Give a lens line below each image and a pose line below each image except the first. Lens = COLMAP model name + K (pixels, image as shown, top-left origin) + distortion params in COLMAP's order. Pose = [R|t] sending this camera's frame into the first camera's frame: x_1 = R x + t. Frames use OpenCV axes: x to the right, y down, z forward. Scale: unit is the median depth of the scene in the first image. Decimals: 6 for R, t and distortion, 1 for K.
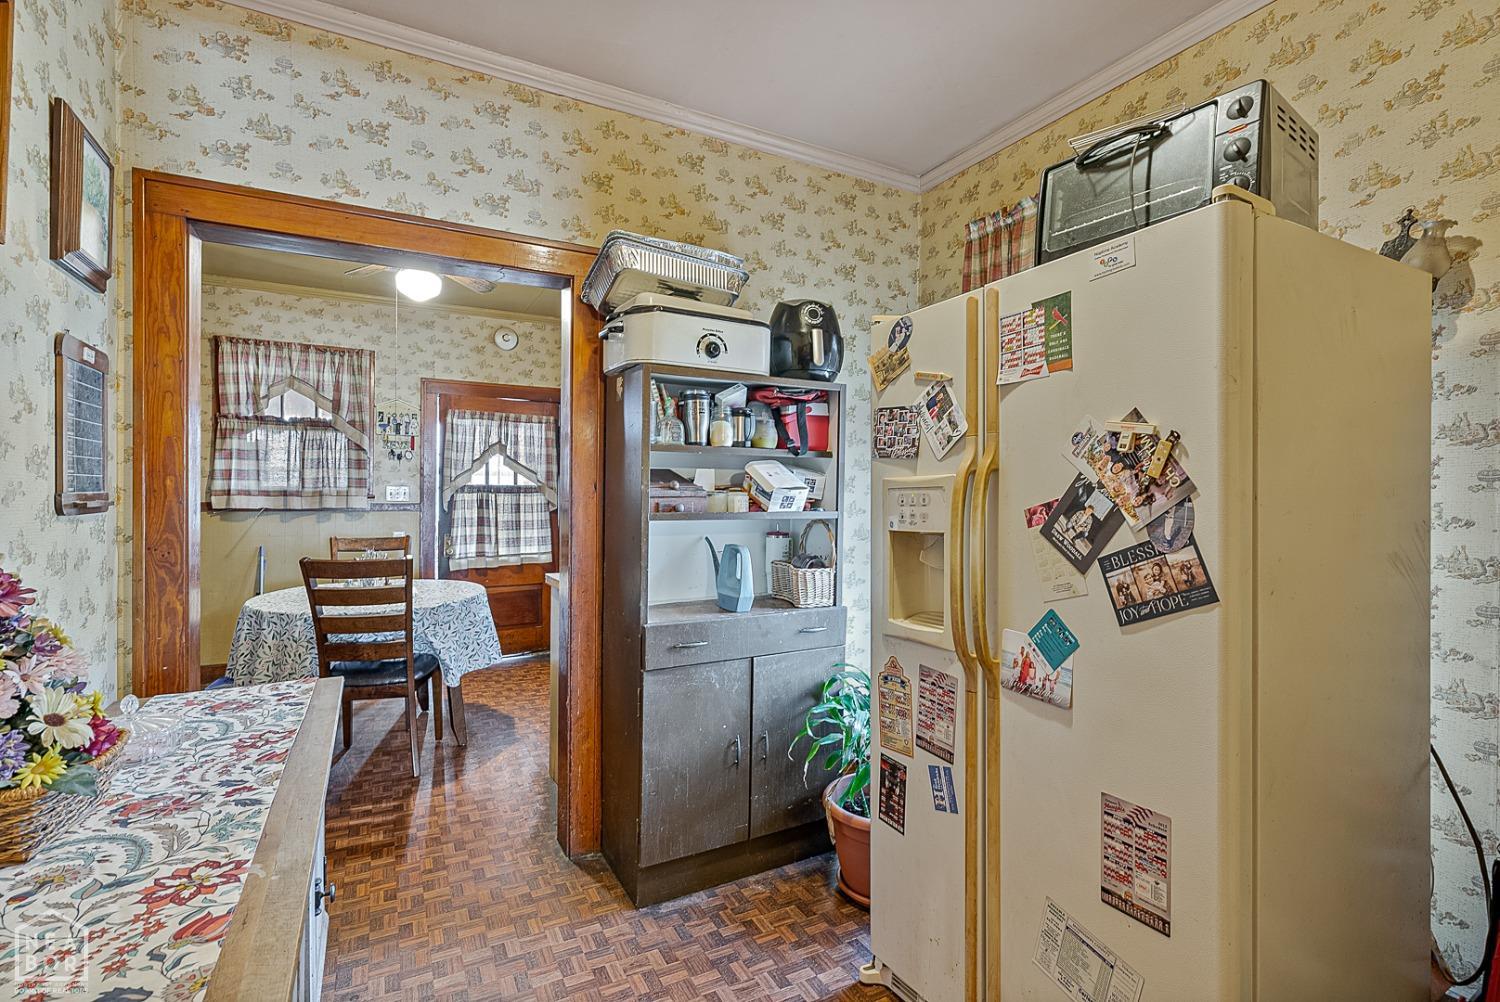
lens RADIAL K [[700.5, 0, 762.6], [0, 700.5, 505.6], [0, 0, 1]] dist [-0.001245, 0.000356]
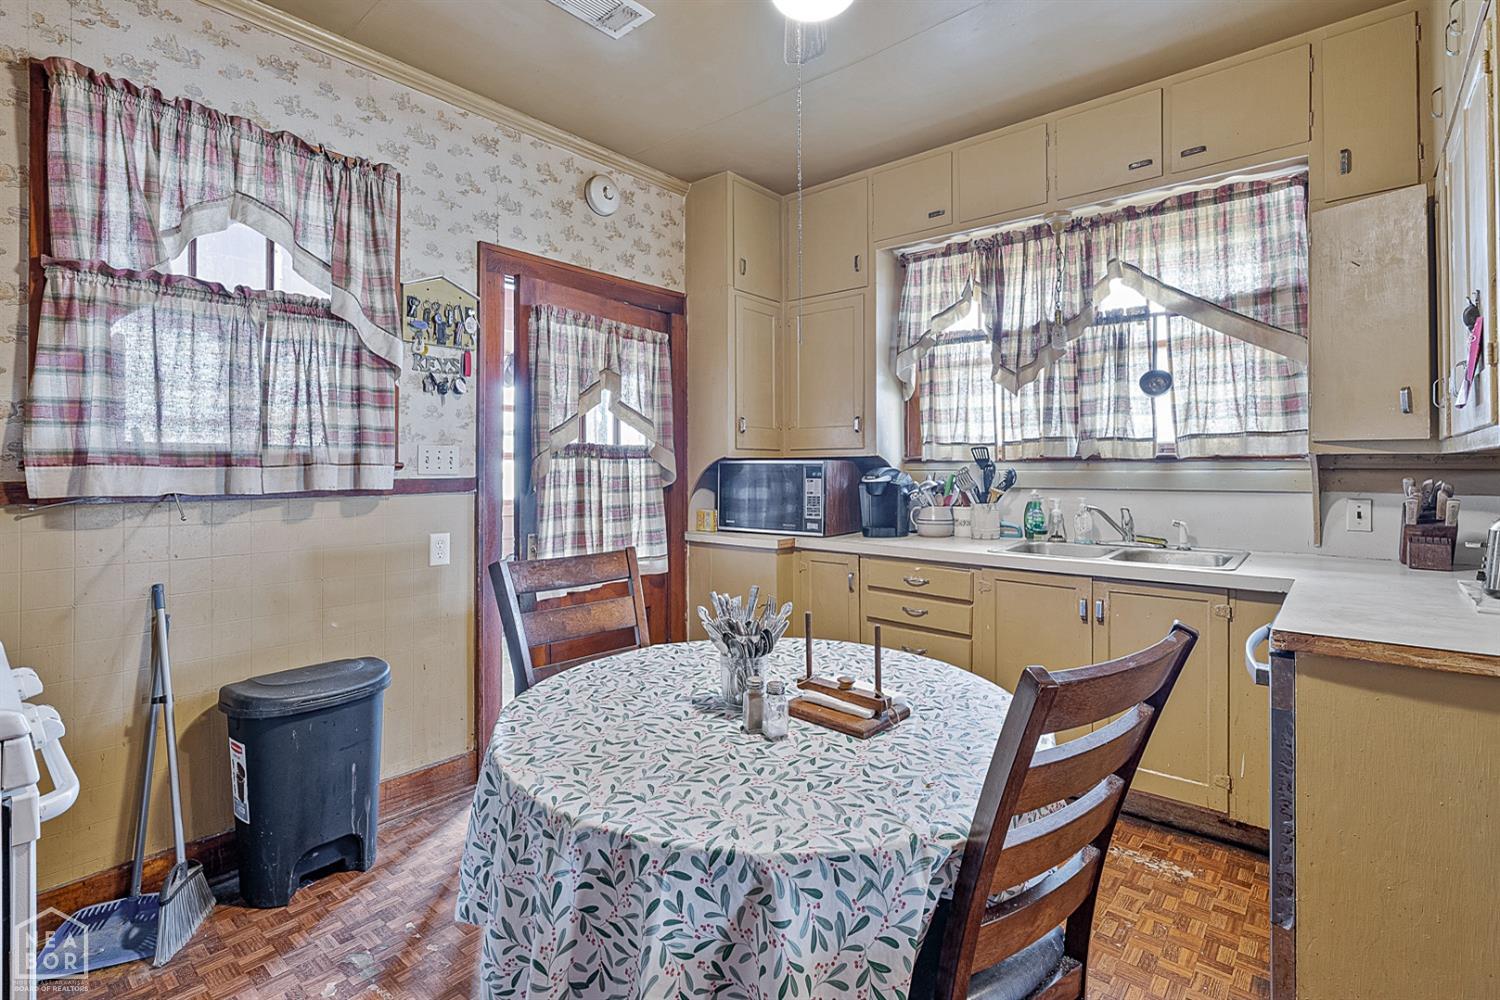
lens RADIAL K [[700.5, 0, 768.8], [0, 700.5, 466.9], [0, 0, 1]] dist [-0.001245, 0.000356]
pose [[0.928233, -0.008591, 0.371899, -0.530141], [0.012208, 0.999898, -0.007371, -0.005380], [-0.371798, 0.011382, 0.928244, 0.470039]]
